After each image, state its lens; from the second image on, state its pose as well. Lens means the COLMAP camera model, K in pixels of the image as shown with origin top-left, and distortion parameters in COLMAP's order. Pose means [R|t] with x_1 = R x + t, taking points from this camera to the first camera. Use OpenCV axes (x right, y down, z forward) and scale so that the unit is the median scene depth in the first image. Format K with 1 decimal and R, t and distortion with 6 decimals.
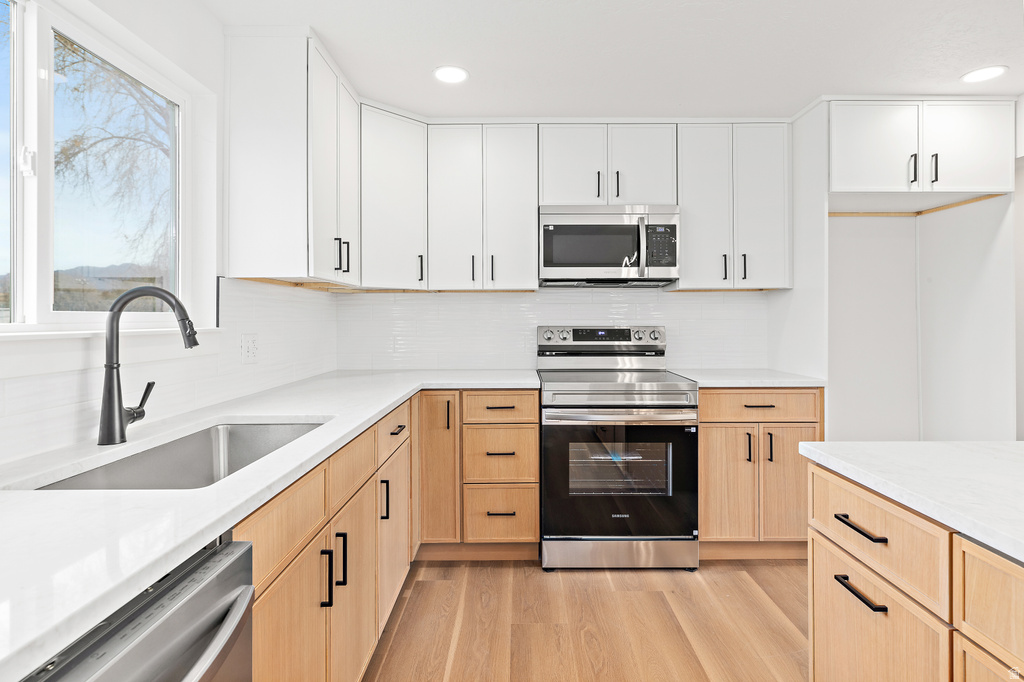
lens RADIAL K [[528.7, 0, 518.4], [0, 528.7, 314.5], [0, 0, 1]] dist [-0.002010, -0.000184]
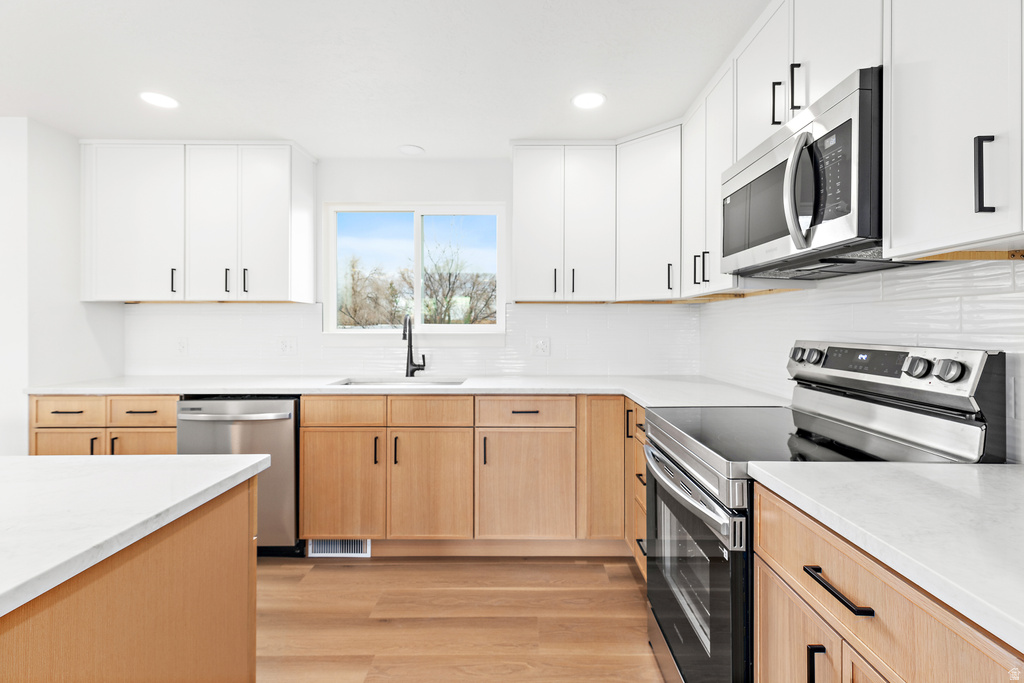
lens RADIAL K [[473.0, 0, 520.5], [0, 473.0, 324.7], [0, 0, 1]] dist [0.005519, 0.000438]
pose [[-0.007198, -0.000858, -0.999974, 0.763078], [0.007499, 0.999971, -0.000912, 0.000656], [0.999946, -0.007505, -0.007192, 0.795891]]
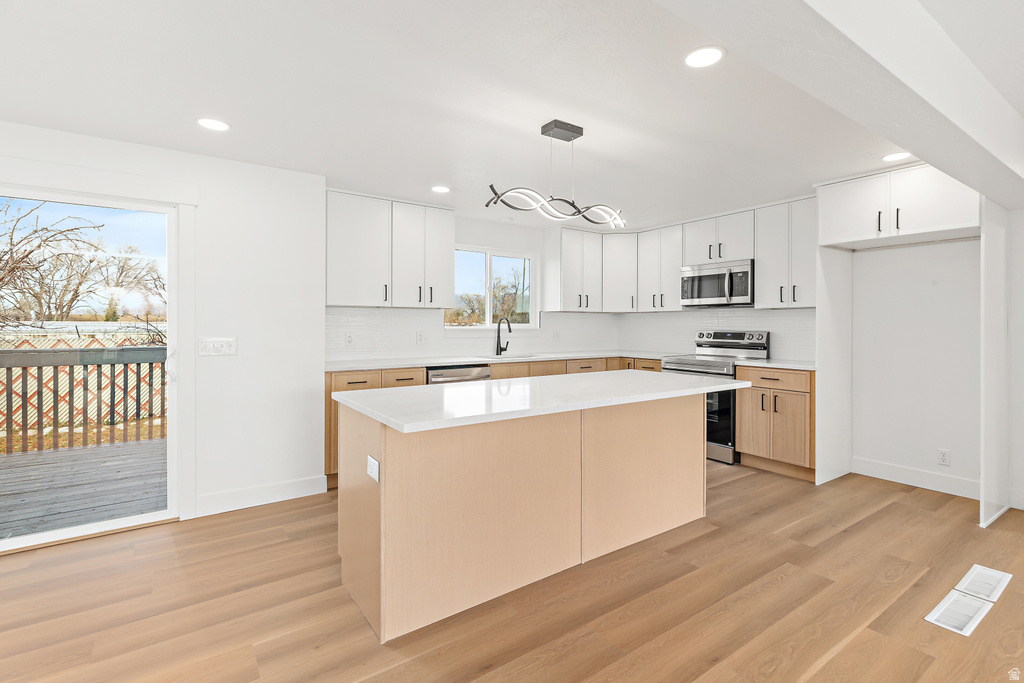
lens RADIAL K [[484.3, 0, 523.3], [0, 484.3, 324.2], [0, 0, 1]] dist [0.007637, 0.000016]
pose [[0.580324, 0.002569, -0.814382, 1.257140], [0.001615, 0.999989, 0.004306, -0.008431], [0.814384, -0.003814, 0.580314, -0.538888]]
